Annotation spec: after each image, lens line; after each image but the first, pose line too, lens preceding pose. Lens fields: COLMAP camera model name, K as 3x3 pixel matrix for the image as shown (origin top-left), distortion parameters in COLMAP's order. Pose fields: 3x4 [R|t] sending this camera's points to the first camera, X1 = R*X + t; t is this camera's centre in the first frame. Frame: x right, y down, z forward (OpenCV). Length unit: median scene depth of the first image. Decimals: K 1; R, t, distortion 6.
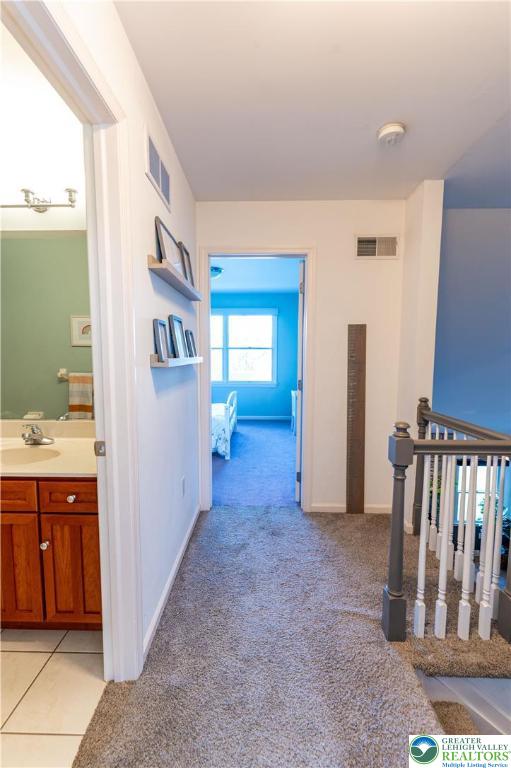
lens RADIAL K [[333.4, 0, 253.9], [0, 333.4, 381.2], [0, 0, 1]] dist [0.002944, 0.000035]
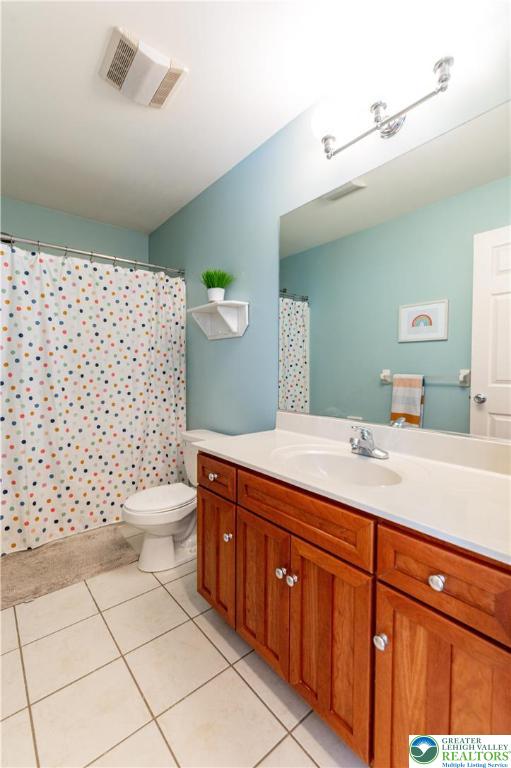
lens RADIAL K [[333.4, 0, 252.3], [0, 333.4, 380.4], [0, 0, 1]] dist [0.002944, 0.000035]
pose [[0.654104, 0.027880, -0.755891, -0.287069], [-0.069820, 0.997280, -0.023634, 0.064689], [0.753176, 0.068236, 0.654271, 0.353648]]
